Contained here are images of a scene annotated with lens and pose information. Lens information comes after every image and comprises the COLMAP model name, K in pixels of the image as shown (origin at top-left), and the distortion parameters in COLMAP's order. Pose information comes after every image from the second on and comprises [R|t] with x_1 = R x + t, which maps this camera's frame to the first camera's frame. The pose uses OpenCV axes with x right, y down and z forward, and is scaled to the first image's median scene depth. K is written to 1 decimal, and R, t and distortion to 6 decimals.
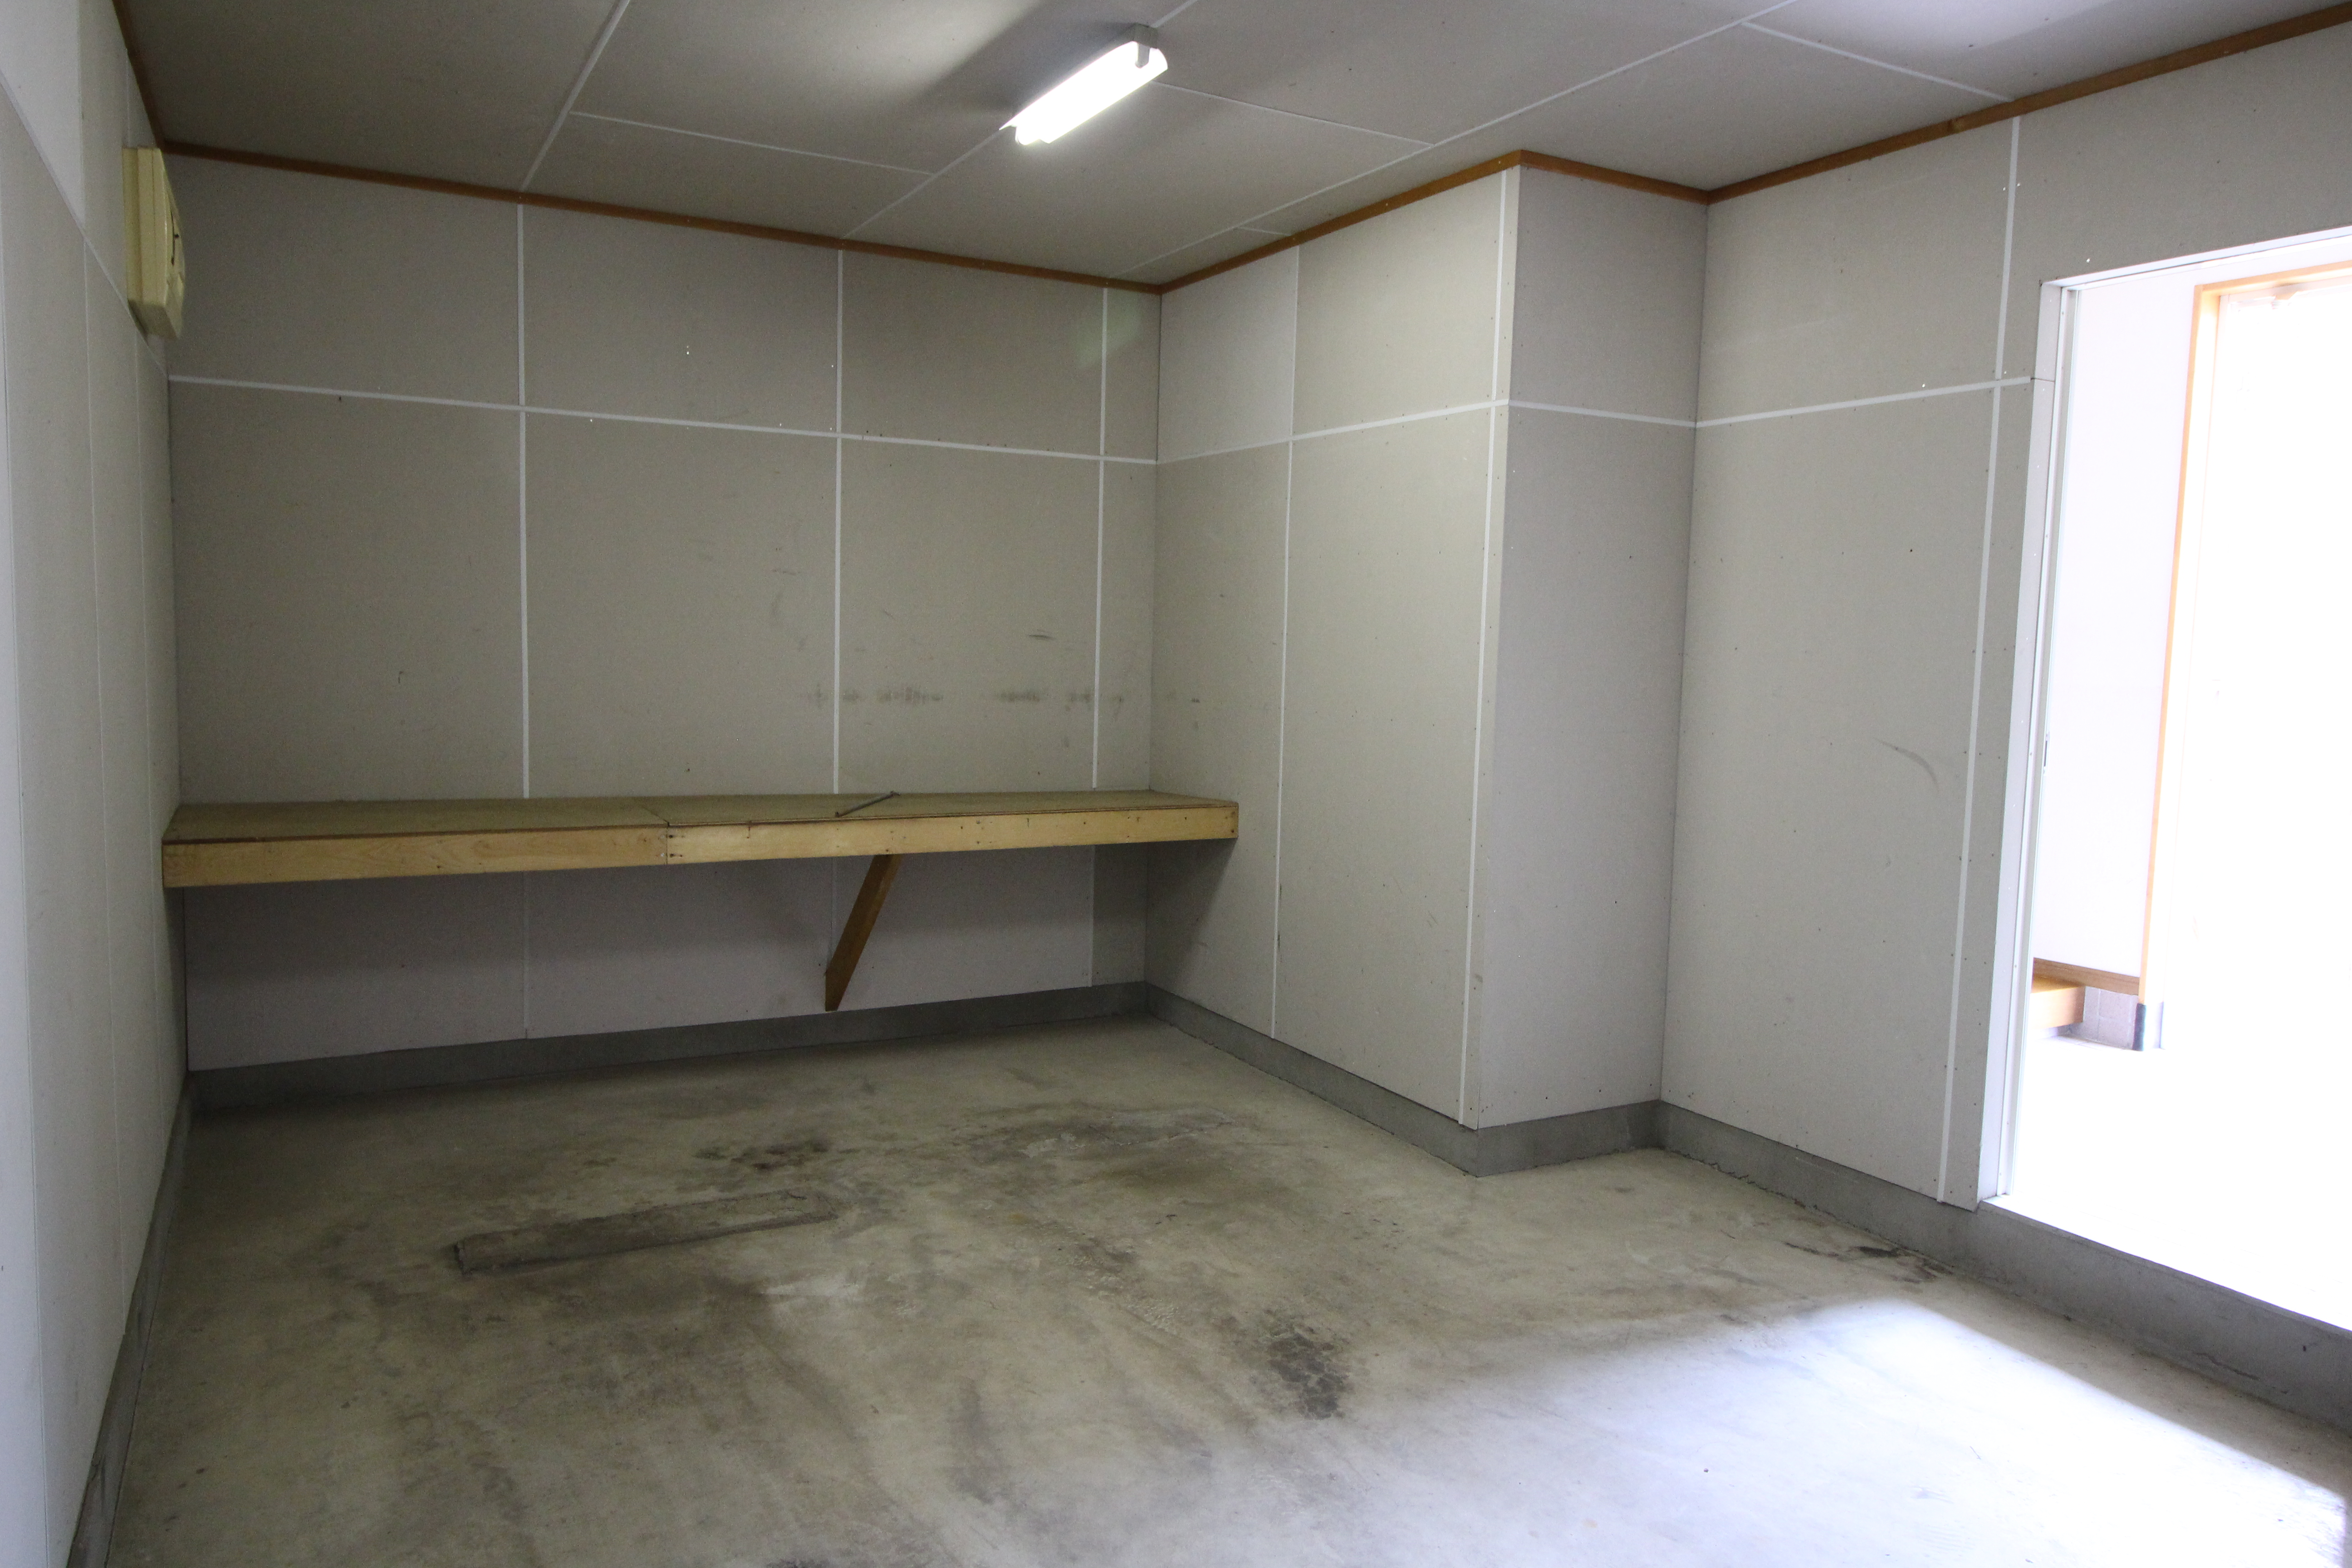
lens RADIAL K [[1573.9, 0, 1169.9], [0, 1573.9, 774.1], [0, 0, 1]] dist [0.011249, -0.010780]
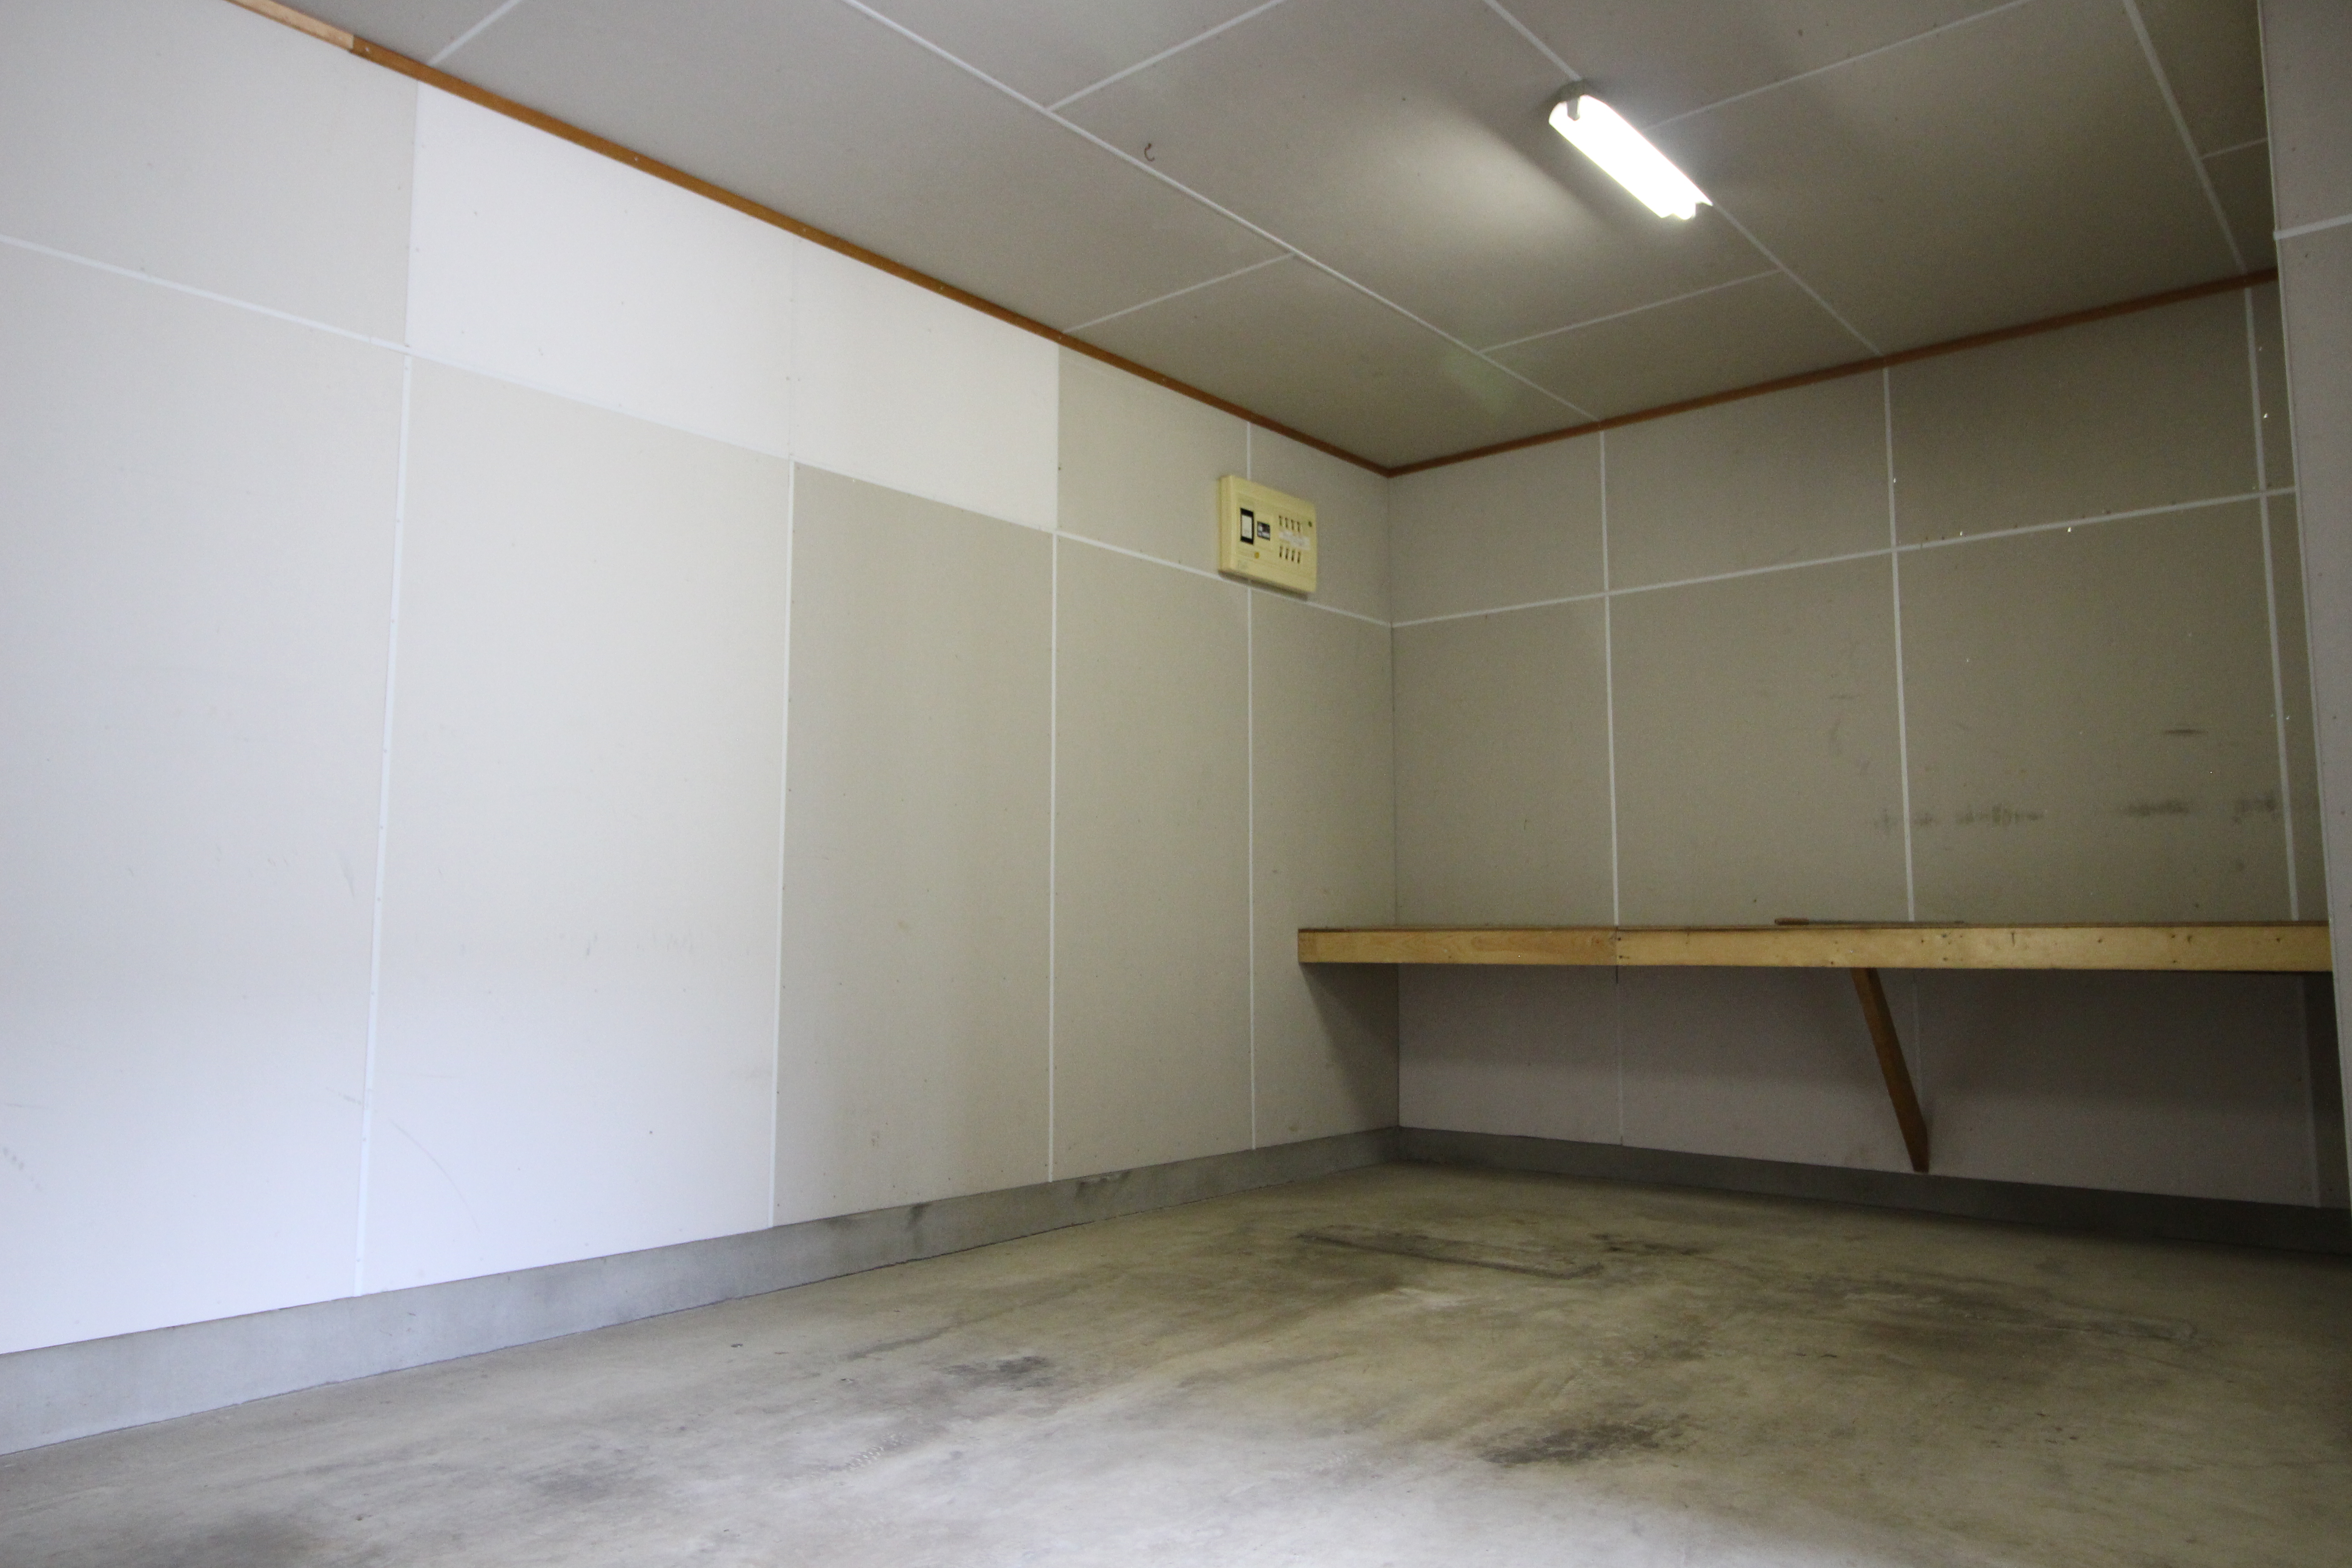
lens RADIAL K [[1573.9, 0, 1170.2], [0, 1573.9, 788.0], [0, 0, 1]] dist [0.011249, -0.010780]
pose [[0.362250, -0.115500, -0.924897, 0.499008], [-0.072330, 0.985817, -0.151437, 0.104933], [0.929270, 0.121756, 0.348758, 0.272052]]
